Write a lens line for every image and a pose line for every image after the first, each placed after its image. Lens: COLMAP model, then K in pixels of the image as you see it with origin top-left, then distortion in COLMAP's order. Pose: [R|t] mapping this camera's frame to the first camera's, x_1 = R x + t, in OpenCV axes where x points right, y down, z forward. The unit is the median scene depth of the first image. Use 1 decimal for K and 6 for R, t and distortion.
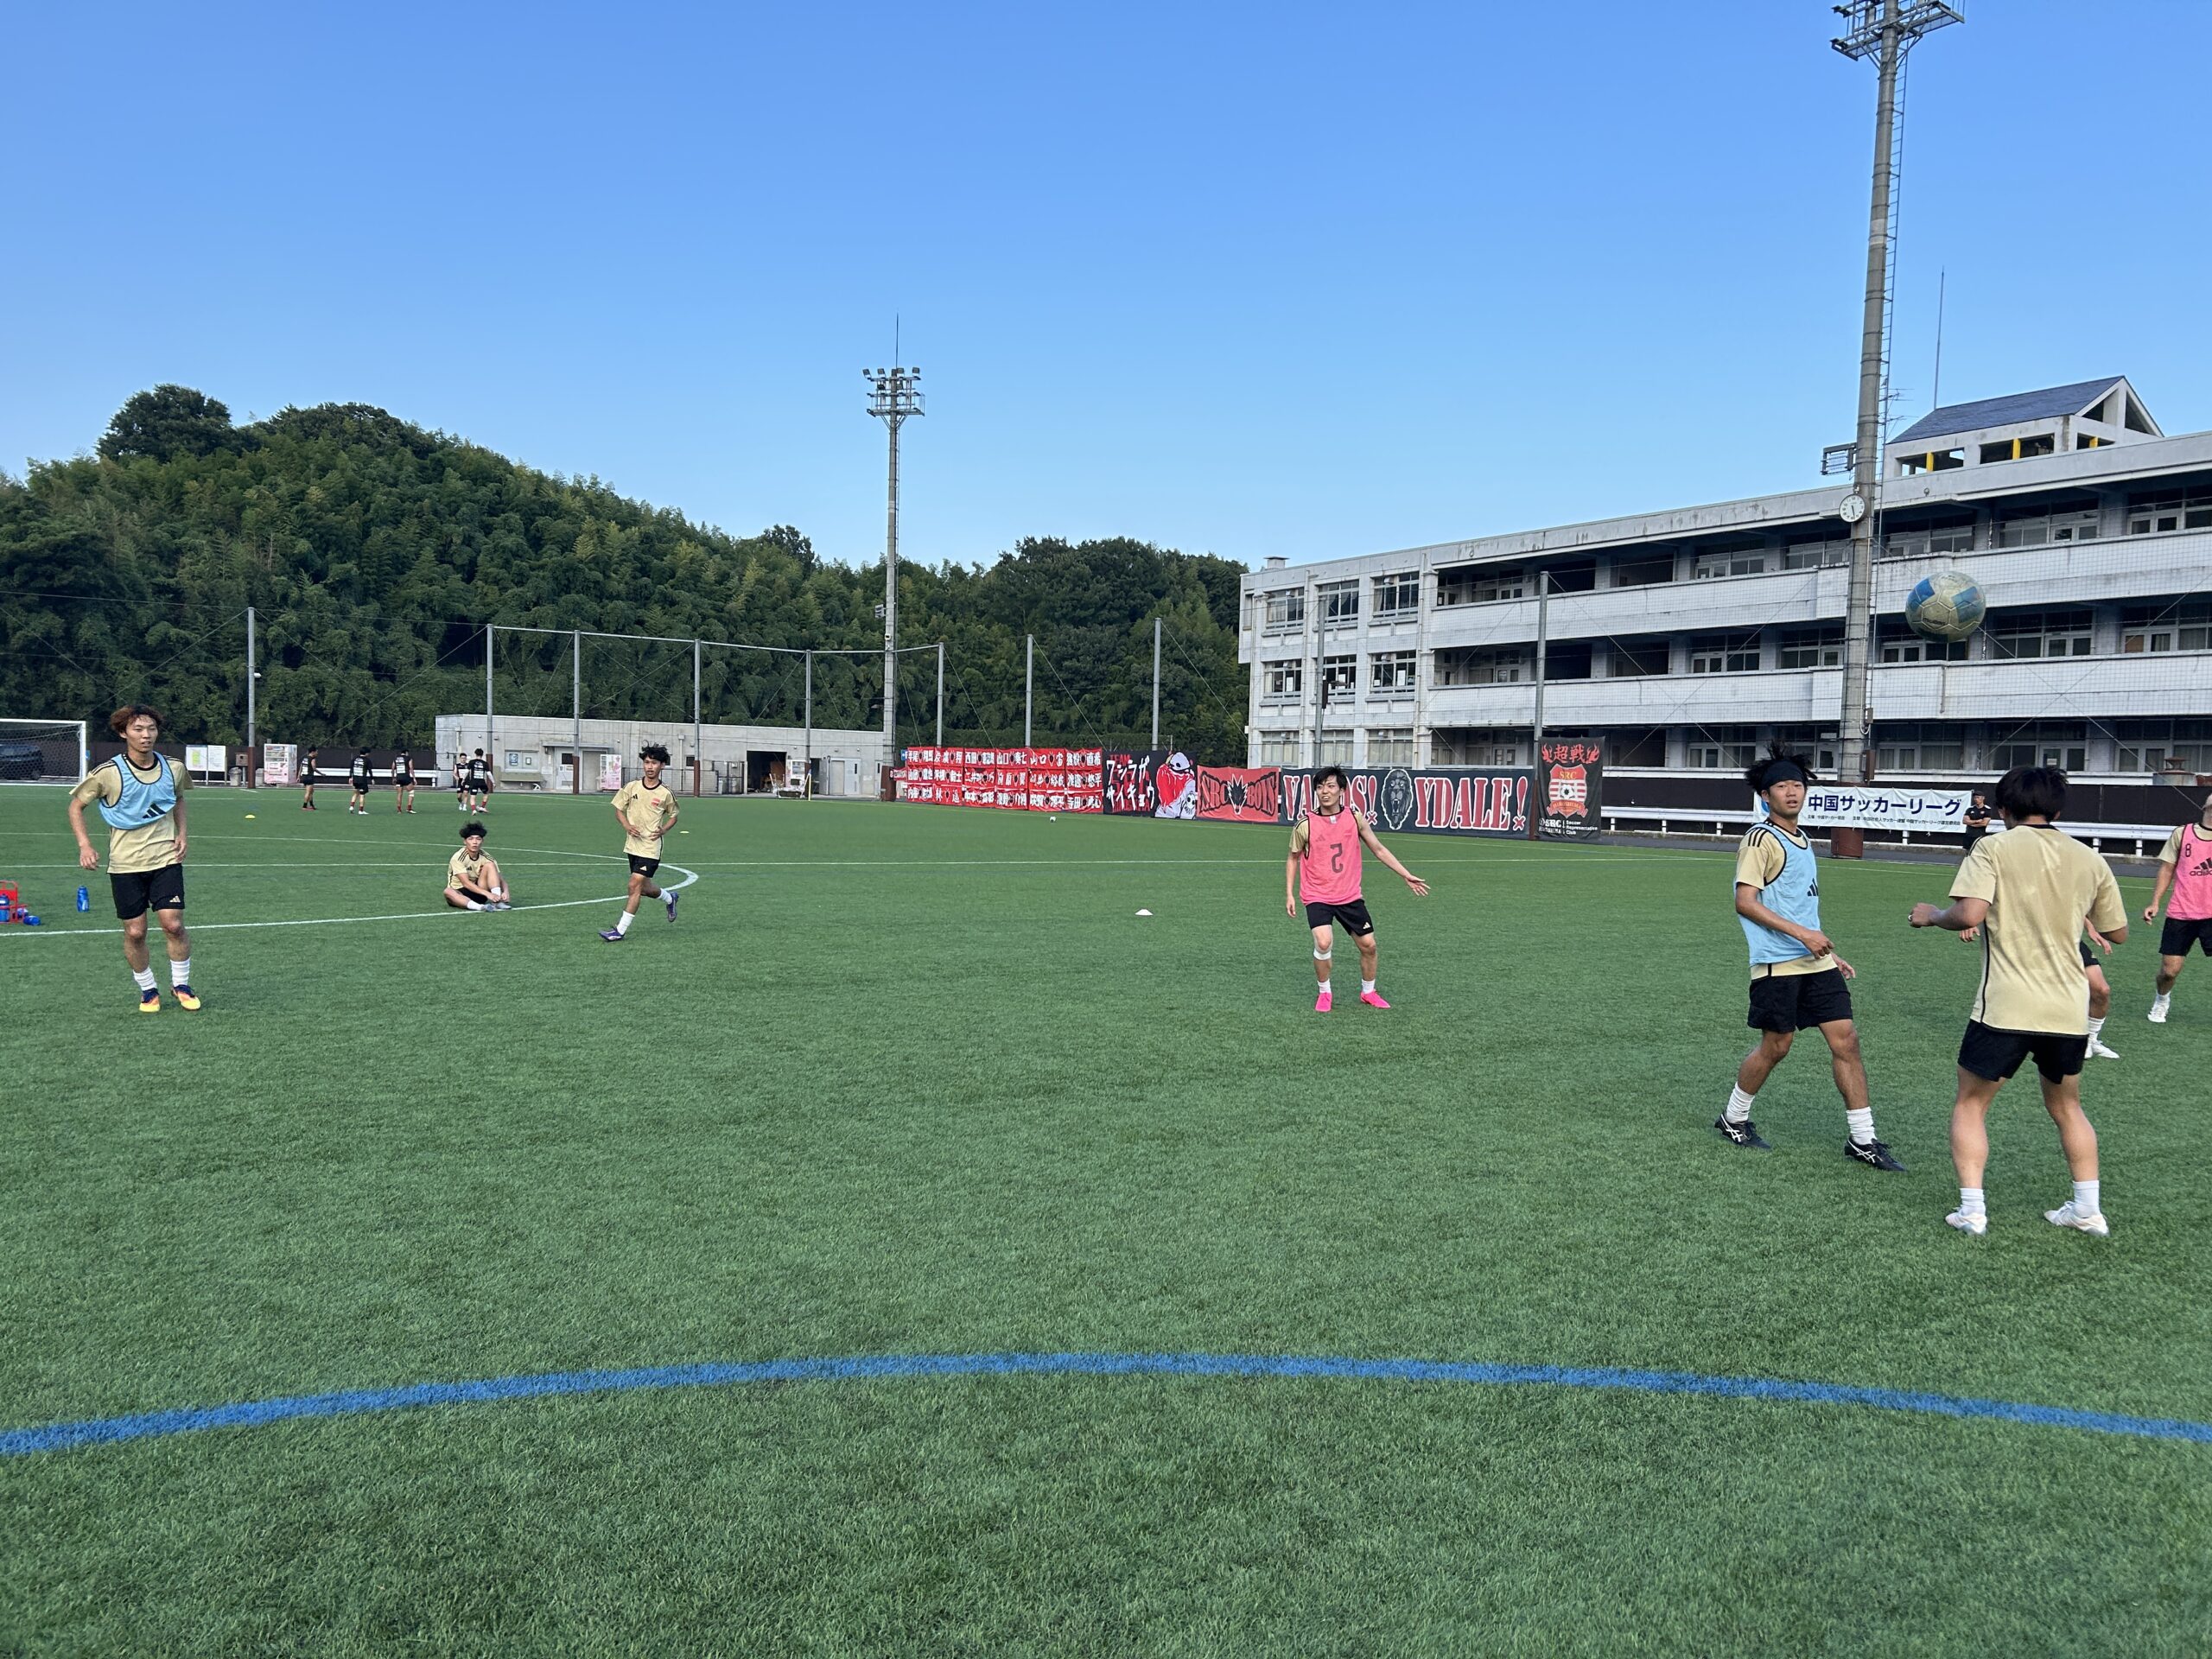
lens RADIAL K [[1661.8, 0, 1078.0], [0, 1661.8, 896.4], [0, 0, 1]] dist [0.053041, -0.056609]
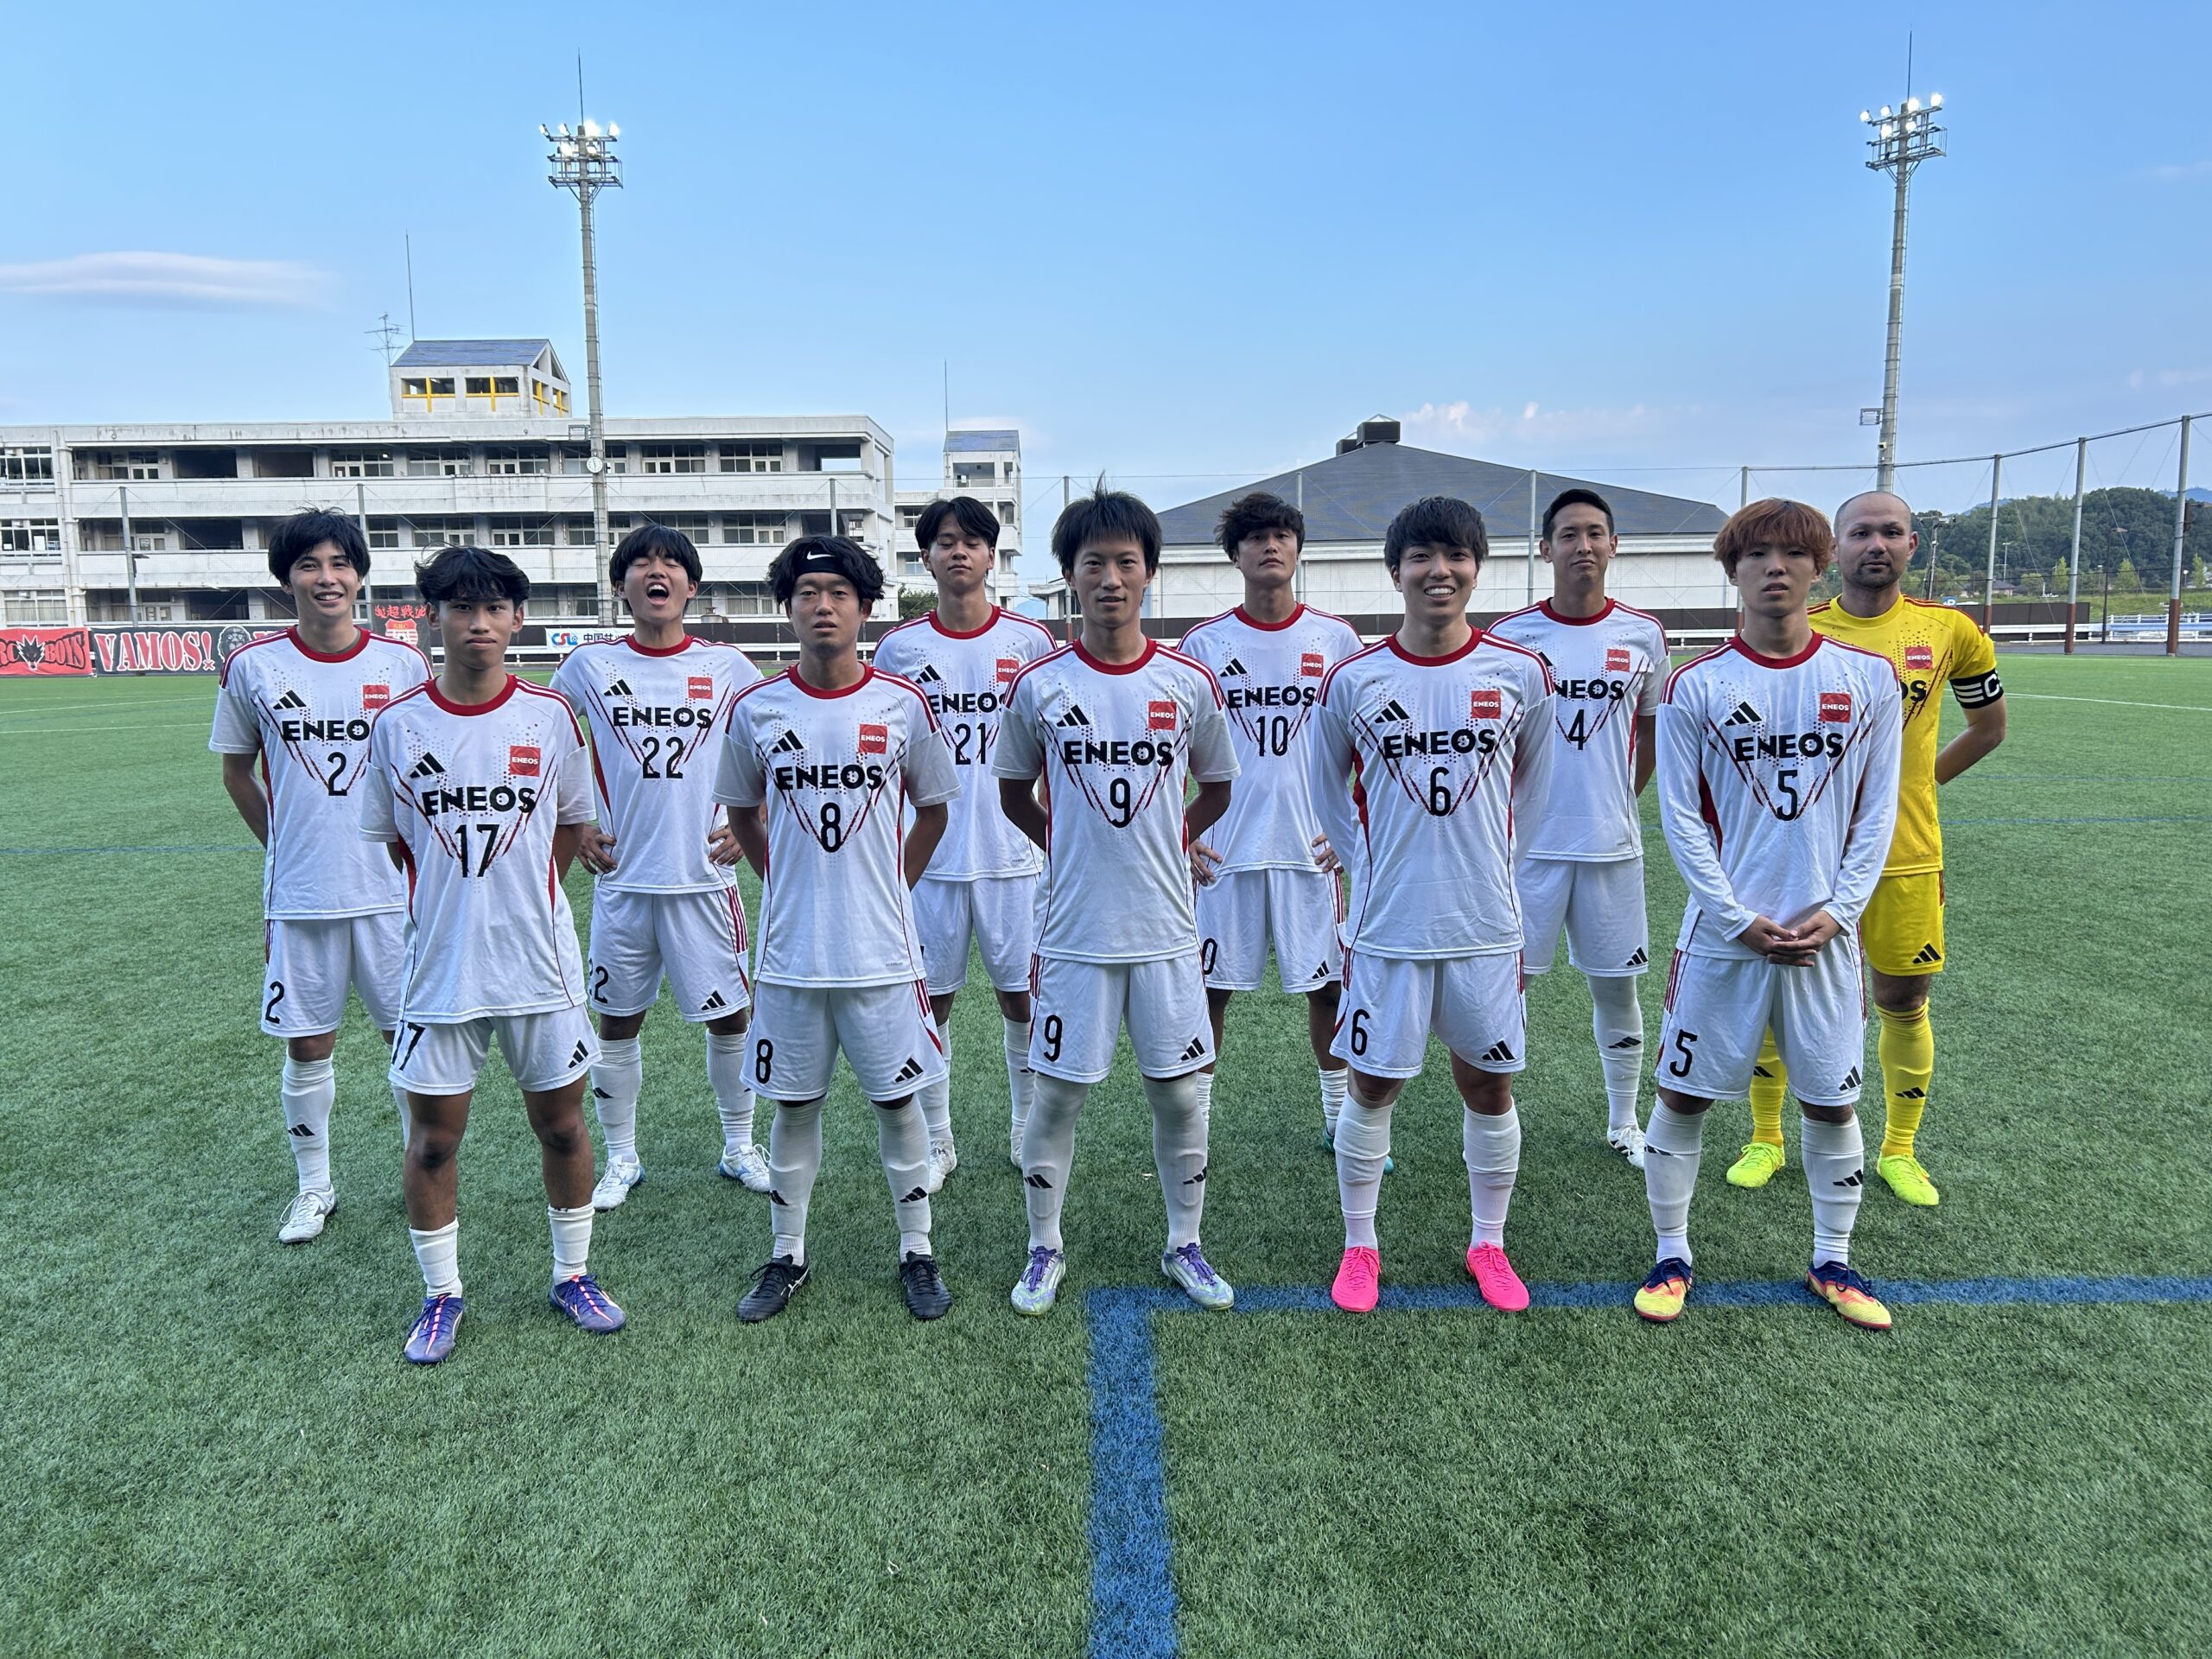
lens RADIAL K [[1661.8, 0, 1112.7], [0, 1661.8, 835.6], [0, 0, 1]] dist [0.053041, -0.056609]
pose [[0.547042, -0.134865, 0.826170, -0.365022], [0.089375, 0.990705, 0.102545, 0.008423], [-0.832320, 0.017742, 0.554011, -0.195568]]
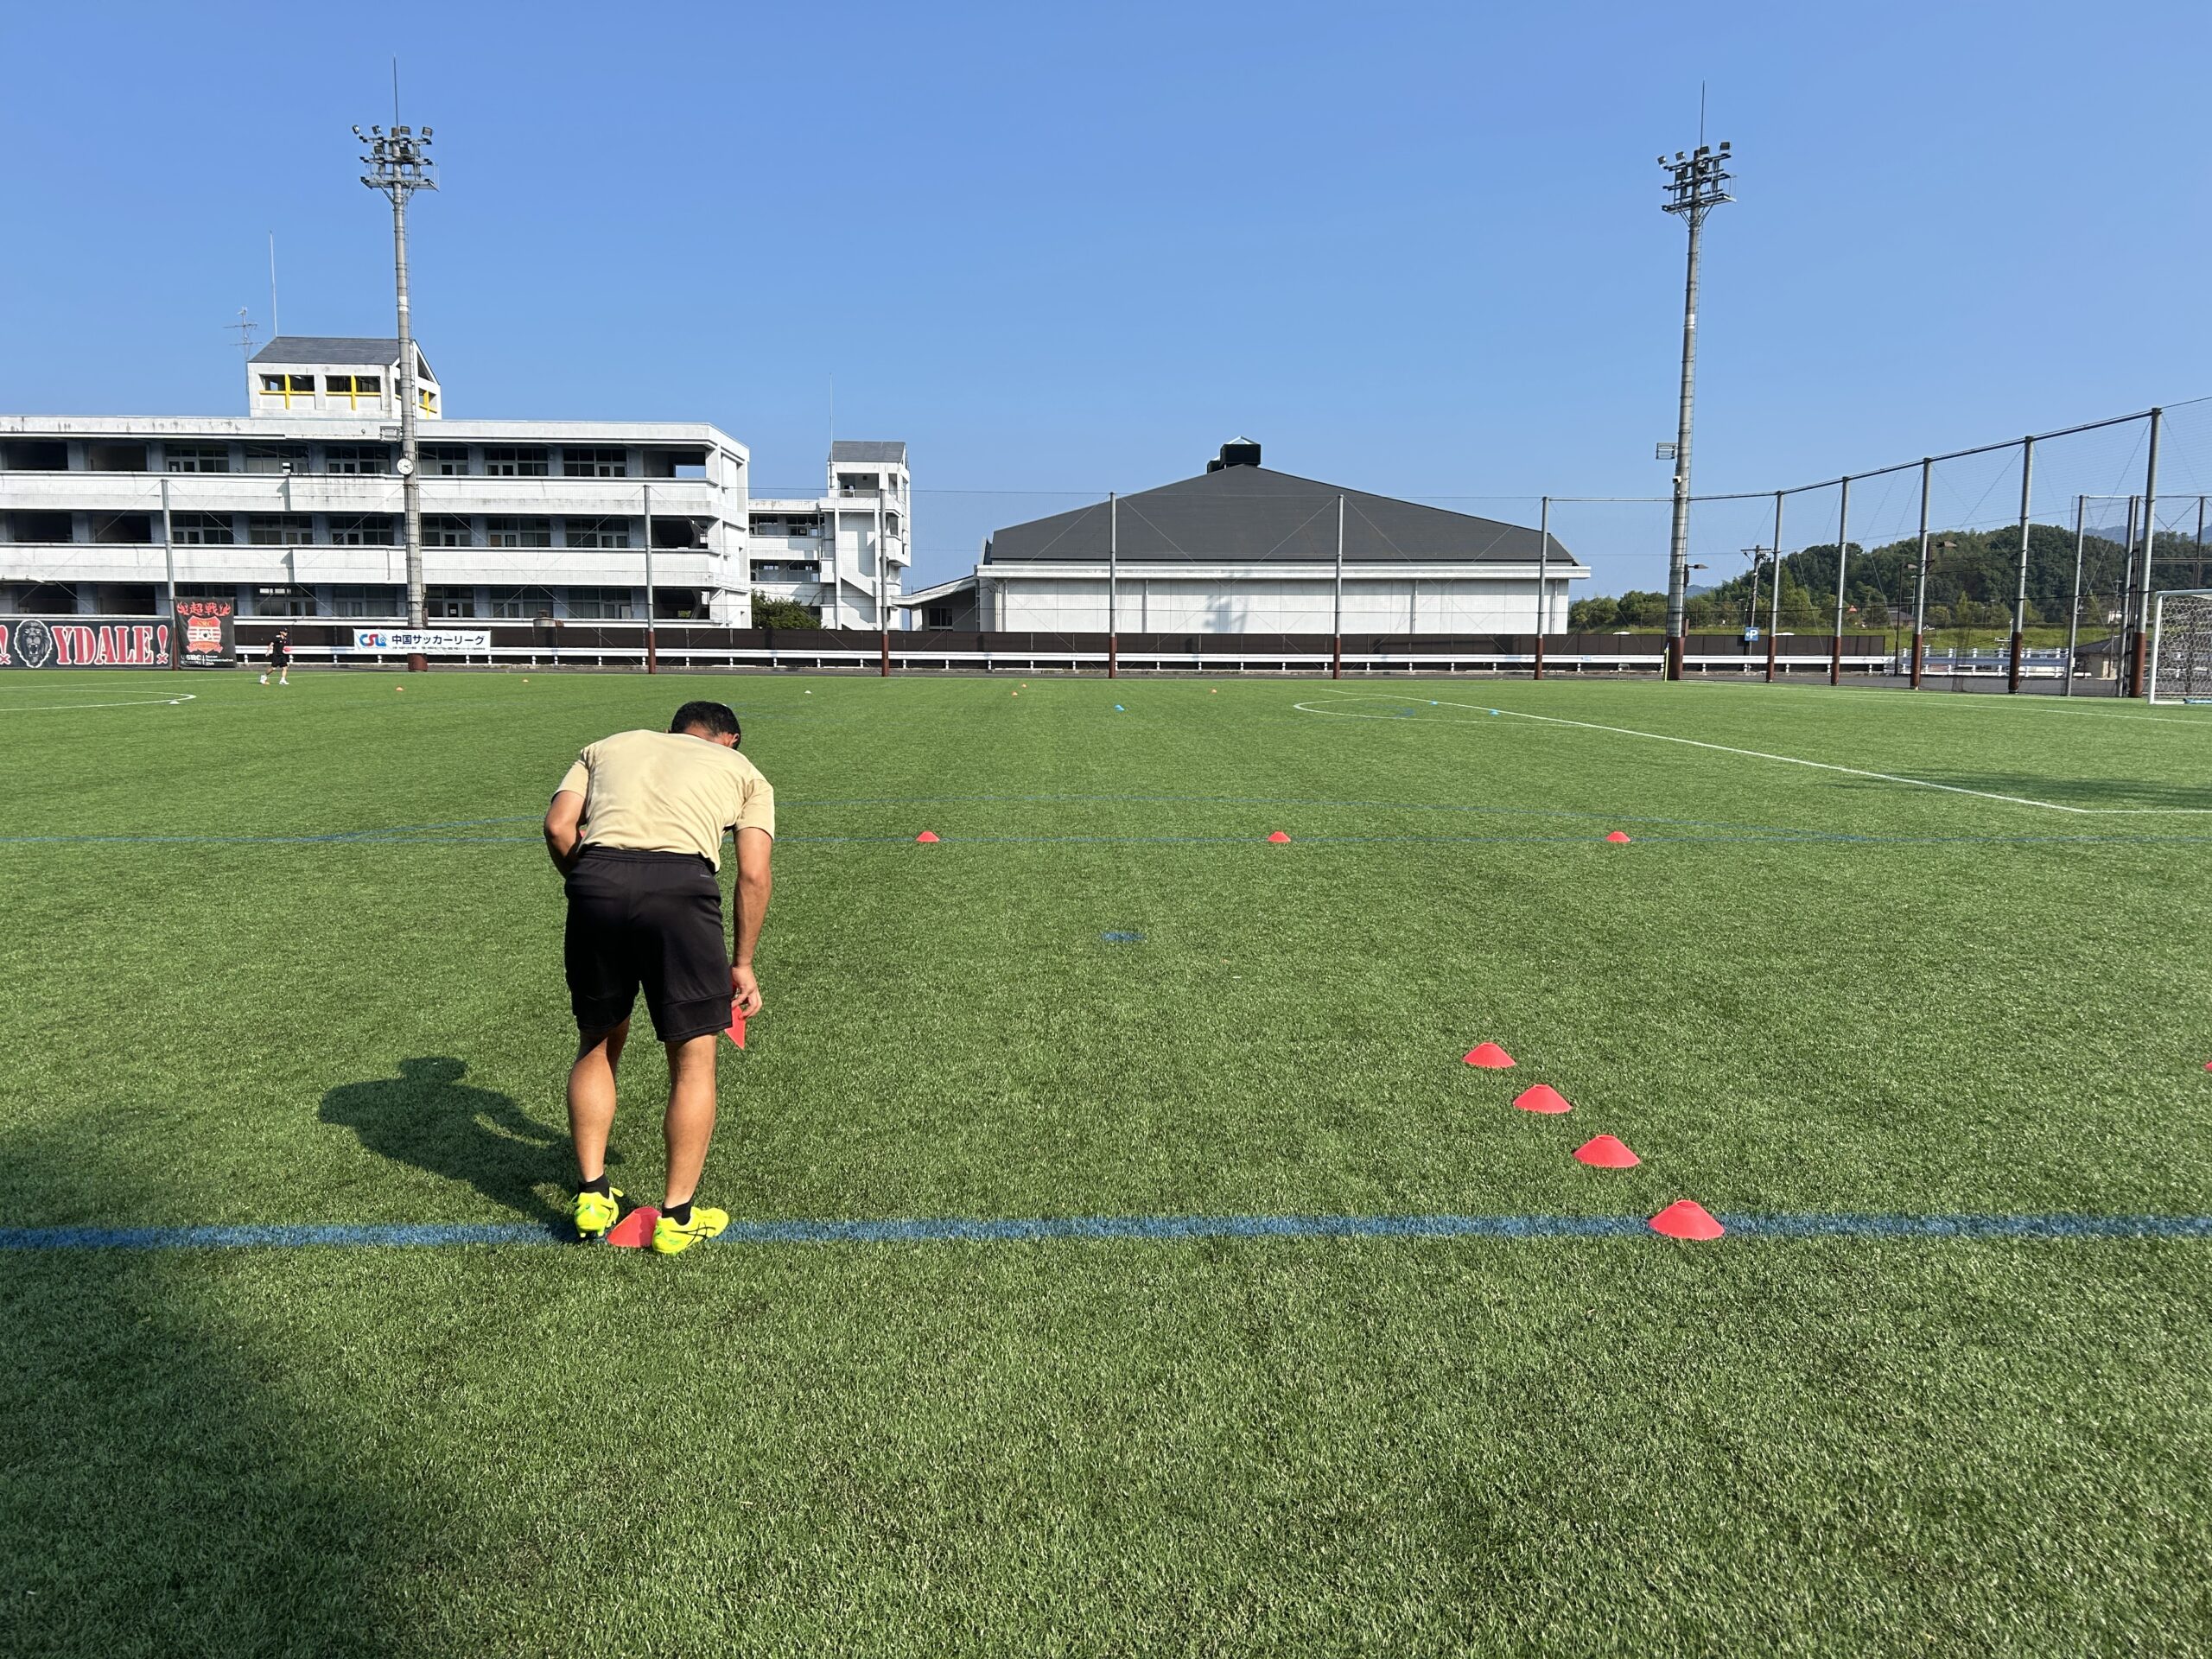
lens RADIAL K [[1661.8, 0, 1124.4], [0, 1661.8, 827.5], [0, 0, 1]] dist [0.053041, -0.056609]
pose [[0.517215, -0.115594, 0.848013, -0.333130], [0.070243, 0.993228, 0.092546, 0.014285], [-0.852968, 0.011701, 0.521832, -0.262975]]
